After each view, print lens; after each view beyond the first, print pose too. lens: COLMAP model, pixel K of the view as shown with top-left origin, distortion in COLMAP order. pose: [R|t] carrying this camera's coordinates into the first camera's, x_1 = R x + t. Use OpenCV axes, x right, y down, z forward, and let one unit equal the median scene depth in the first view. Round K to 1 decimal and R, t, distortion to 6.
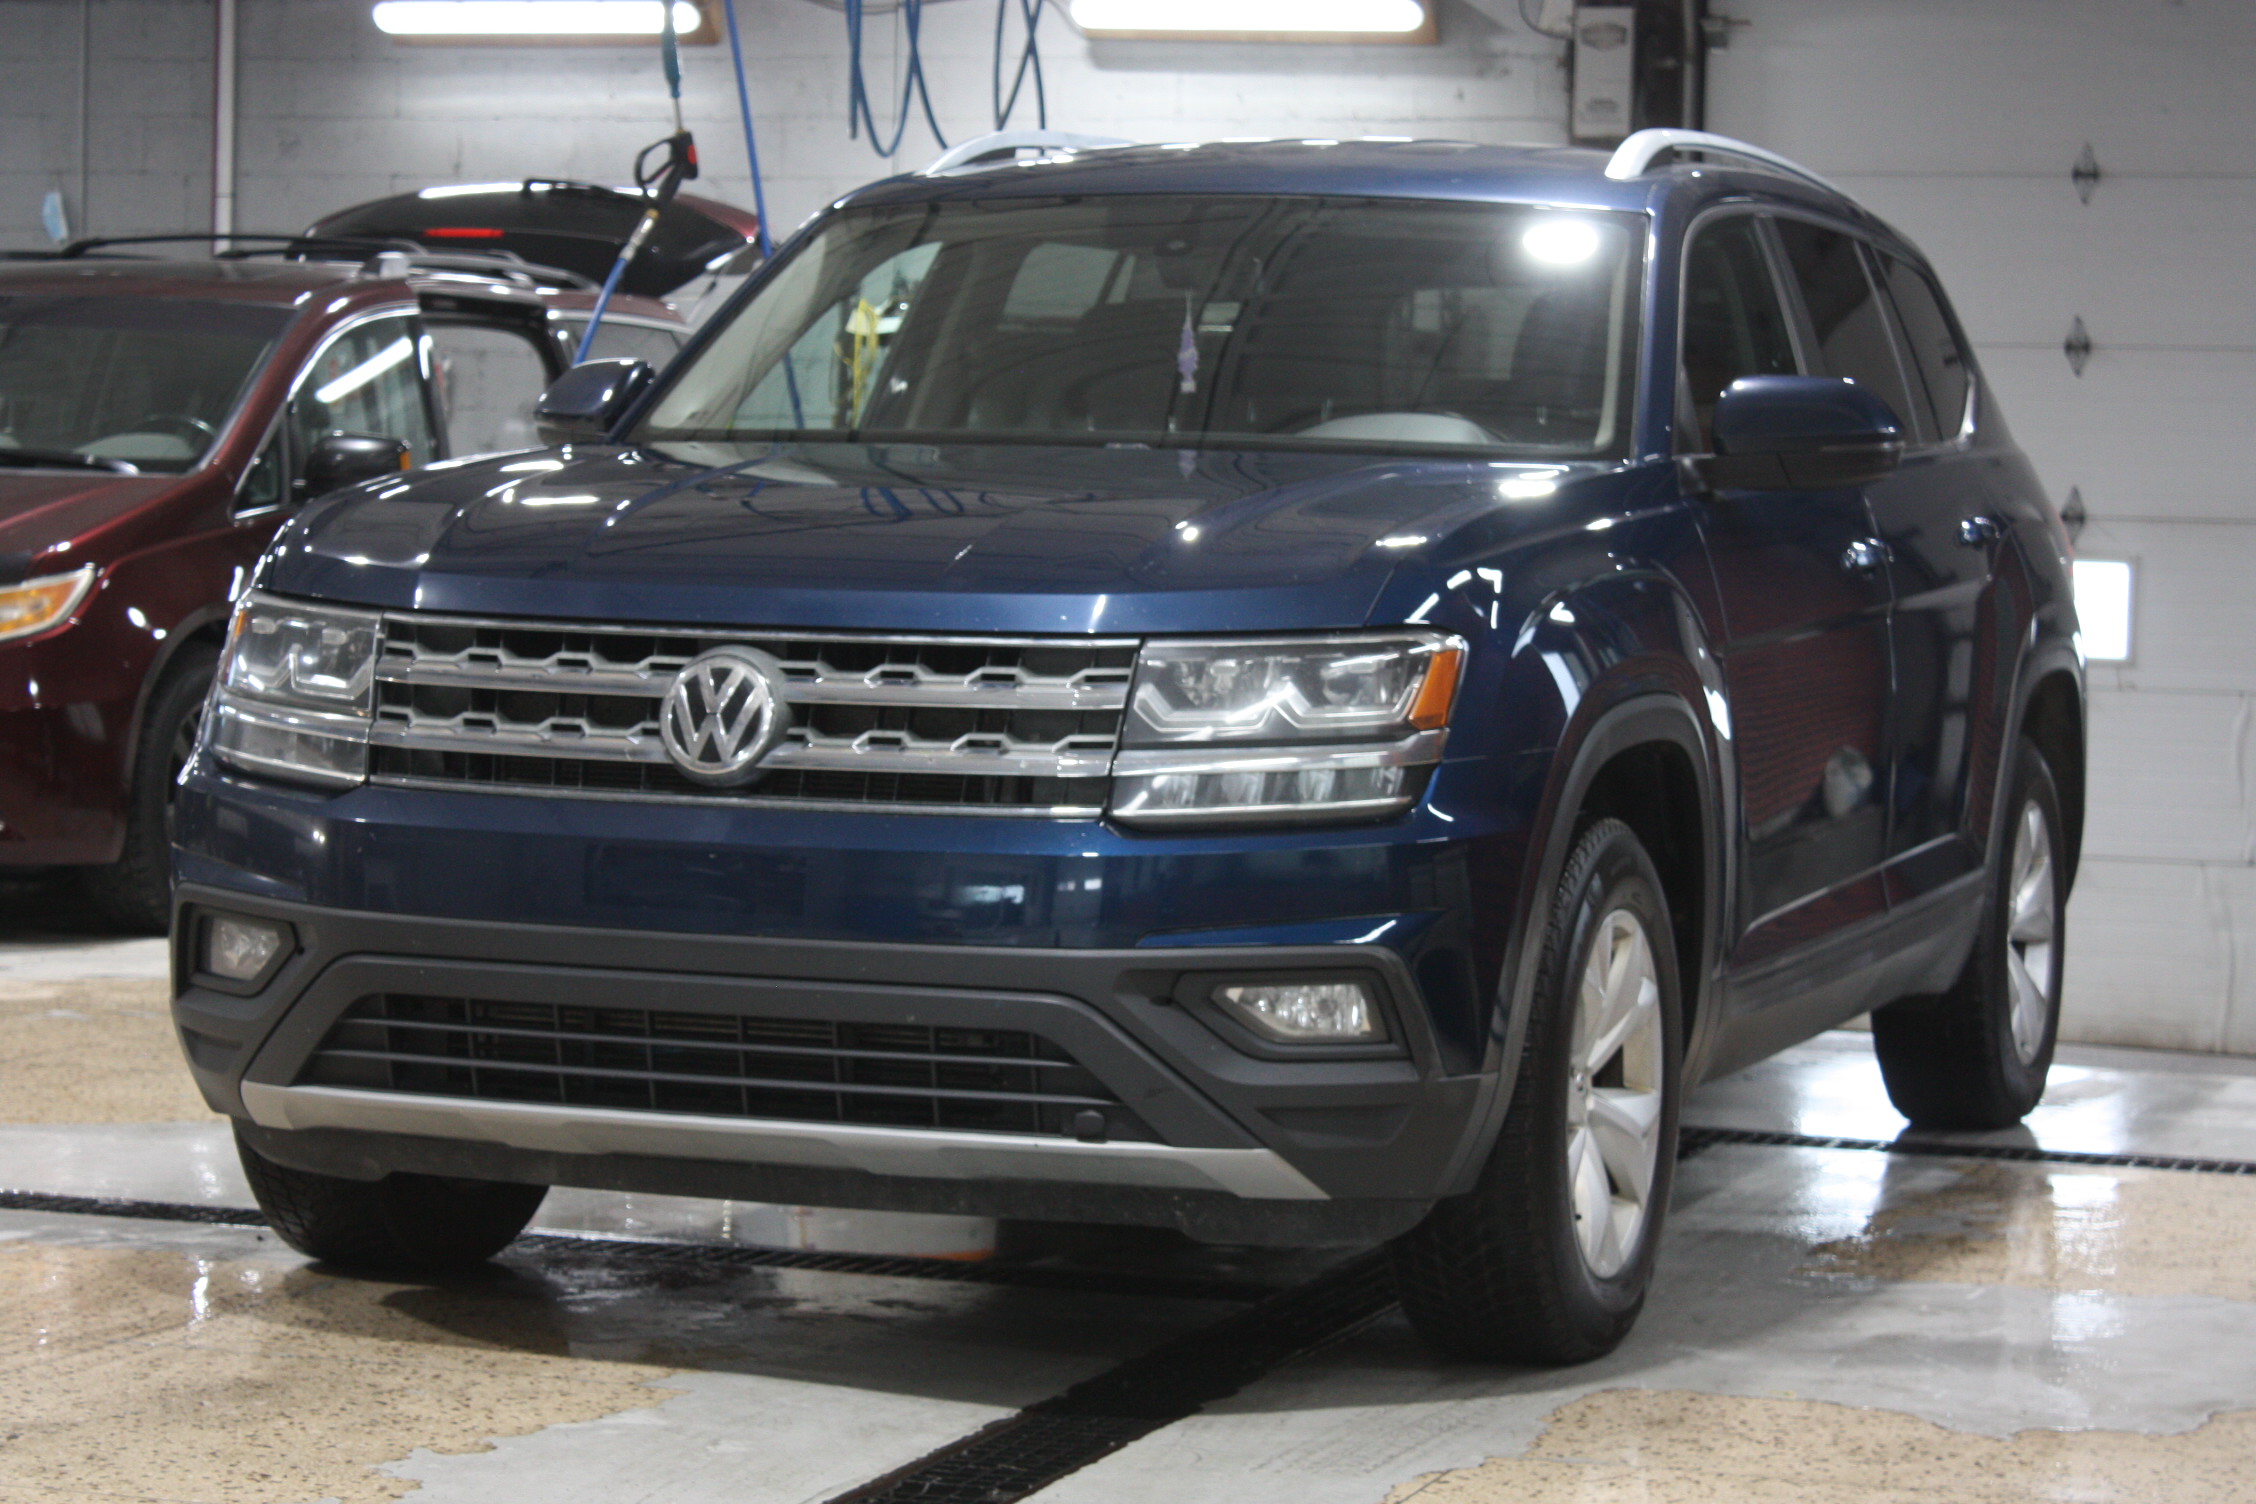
lens RADIAL K [[5491.6, 0, 1128.7], [0, 5491.6, 738.7], [0, 0, 1]] dist [0.124405, 0.000000]
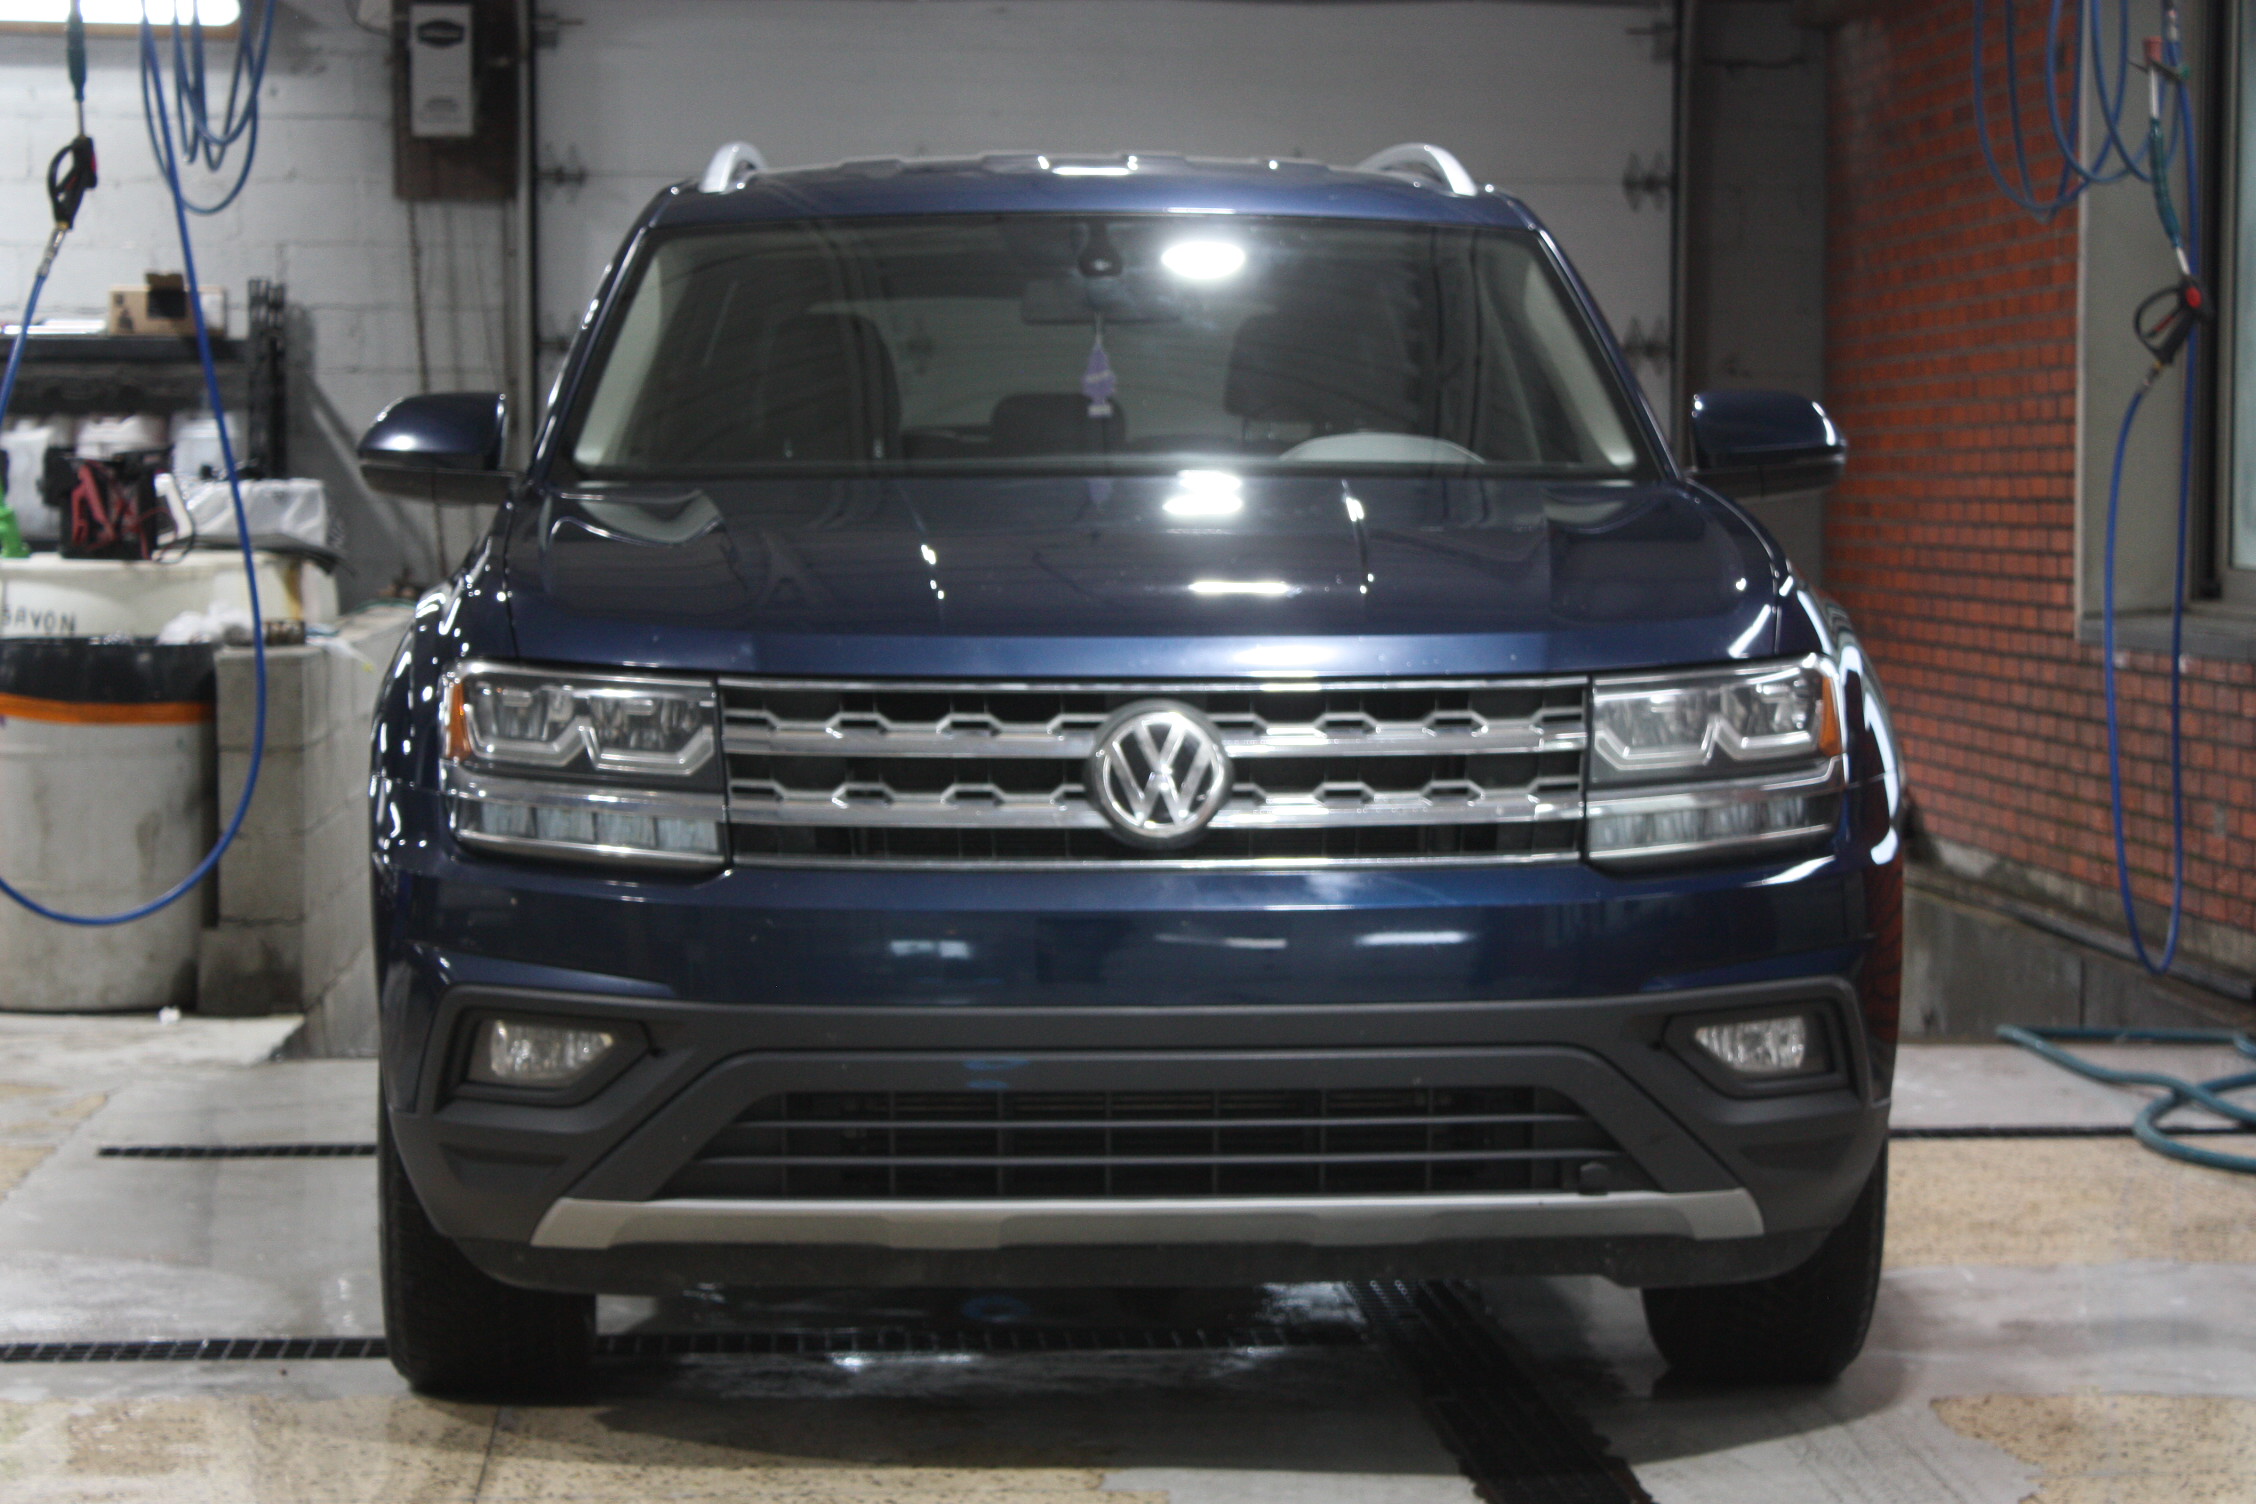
lens RADIAL K [[5525.9, 0, 1128.1], [0, 5525.9, 759.8], [0, 0, 1]] dist [-0.005974, 0.000000]
pose [[0.901985, -0.043127, 0.429608, -0.476638], [0.040098, 0.999066, 0.016105, -0.021760], [-0.429902, 0.002700, 0.902872, 0.143298]]
